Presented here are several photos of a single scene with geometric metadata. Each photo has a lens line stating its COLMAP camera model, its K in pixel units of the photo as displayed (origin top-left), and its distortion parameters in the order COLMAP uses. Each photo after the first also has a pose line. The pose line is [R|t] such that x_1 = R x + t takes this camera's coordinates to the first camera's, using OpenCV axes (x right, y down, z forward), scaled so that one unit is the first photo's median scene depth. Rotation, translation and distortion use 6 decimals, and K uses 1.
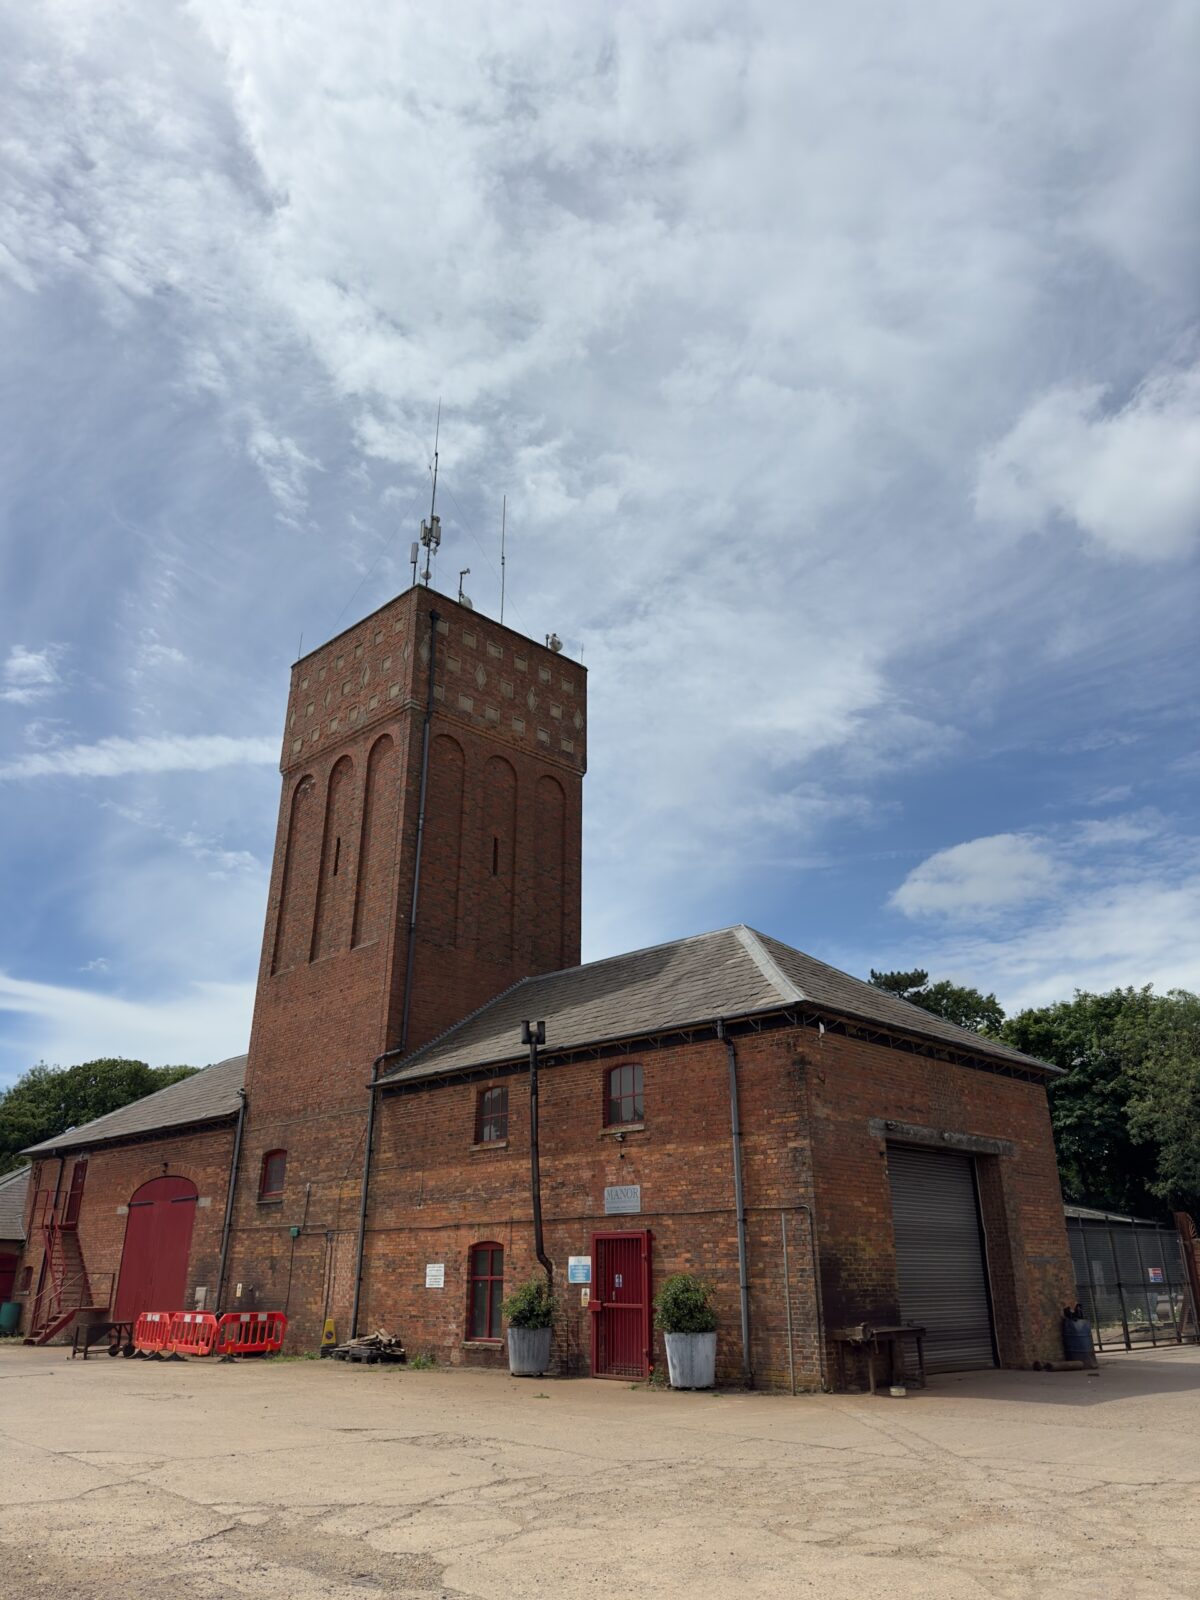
lens RADIAL K [[1101.3, 0, 614.4], [0, 1101.3, 810.5], [0, 0, 1]] dist [0.109719, -0.184108]
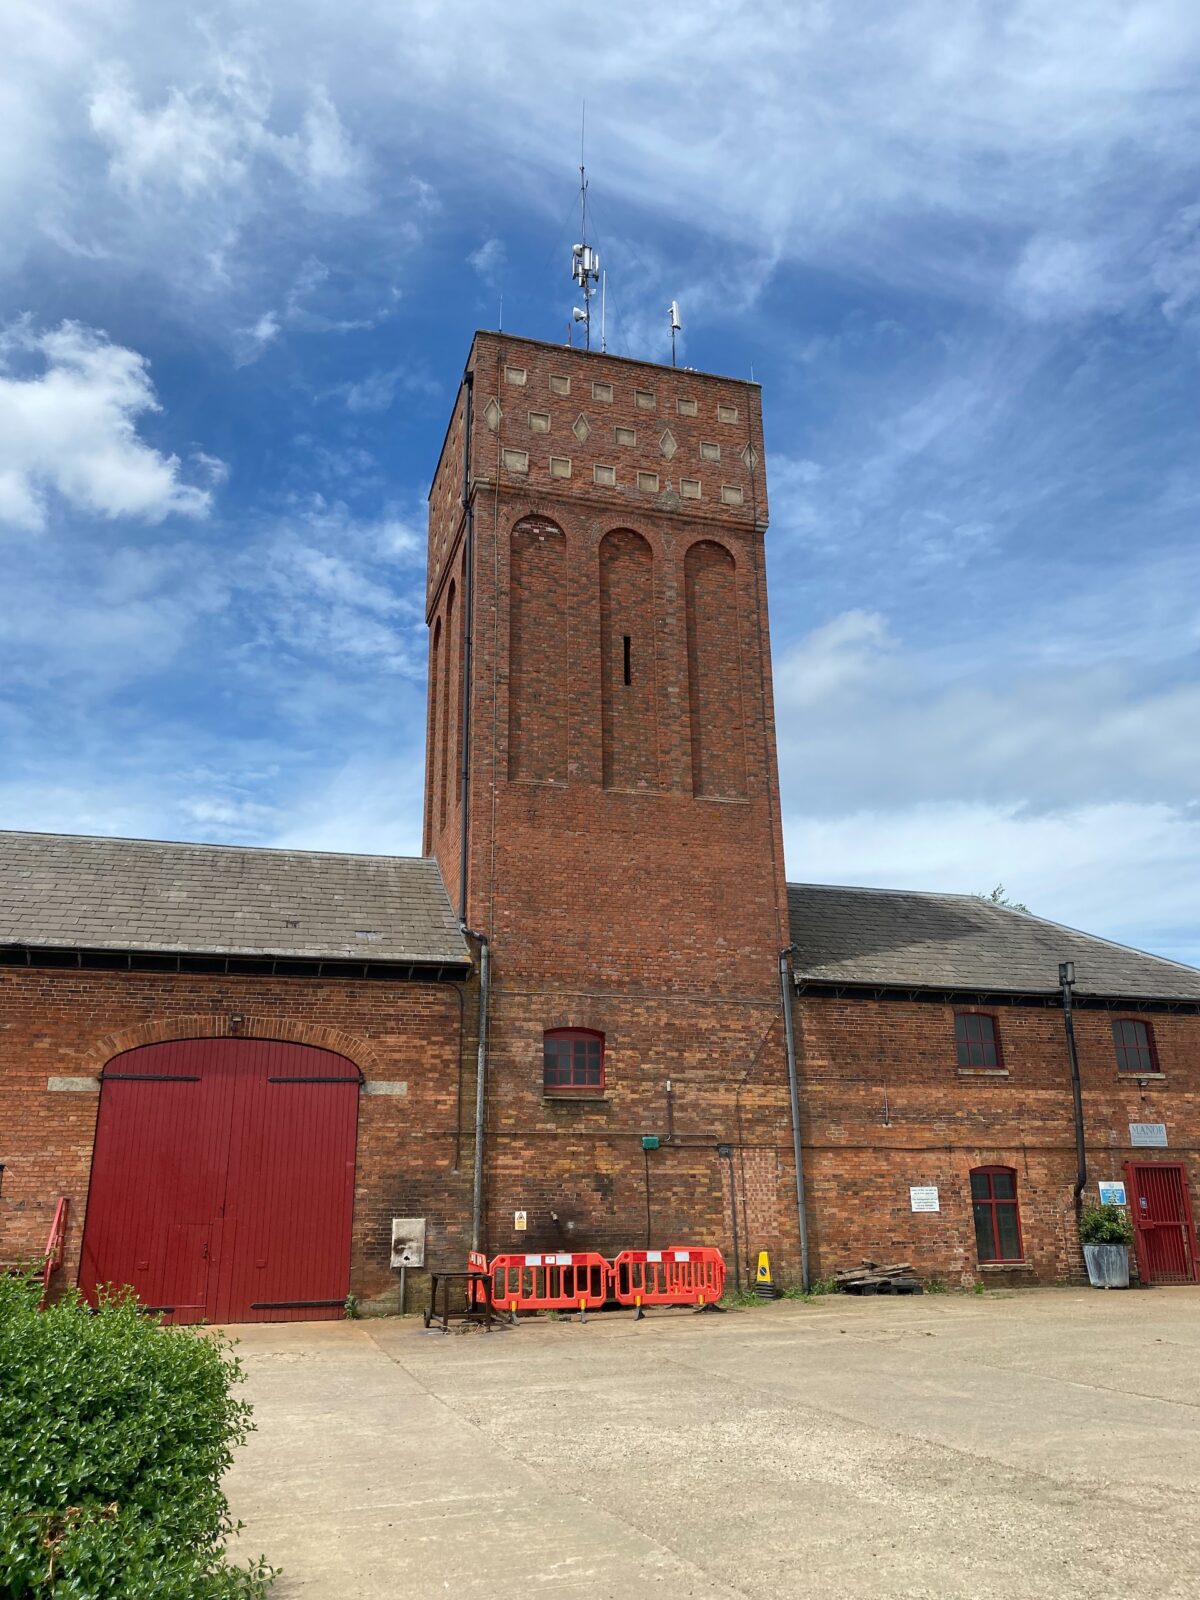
lens RADIAL K [[1203.6, 0, 600.0], [0, 1203.6, 800.0], [0, 0, 1]] dist [0.087543, -0.173309]
pose [[0.478330, 0.284371, 0.830863, -1.011232], [-0.325967, 0.936021, -0.132702, 0.271750], [-0.815442, -0.207359, 0.540422, 0.615948]]
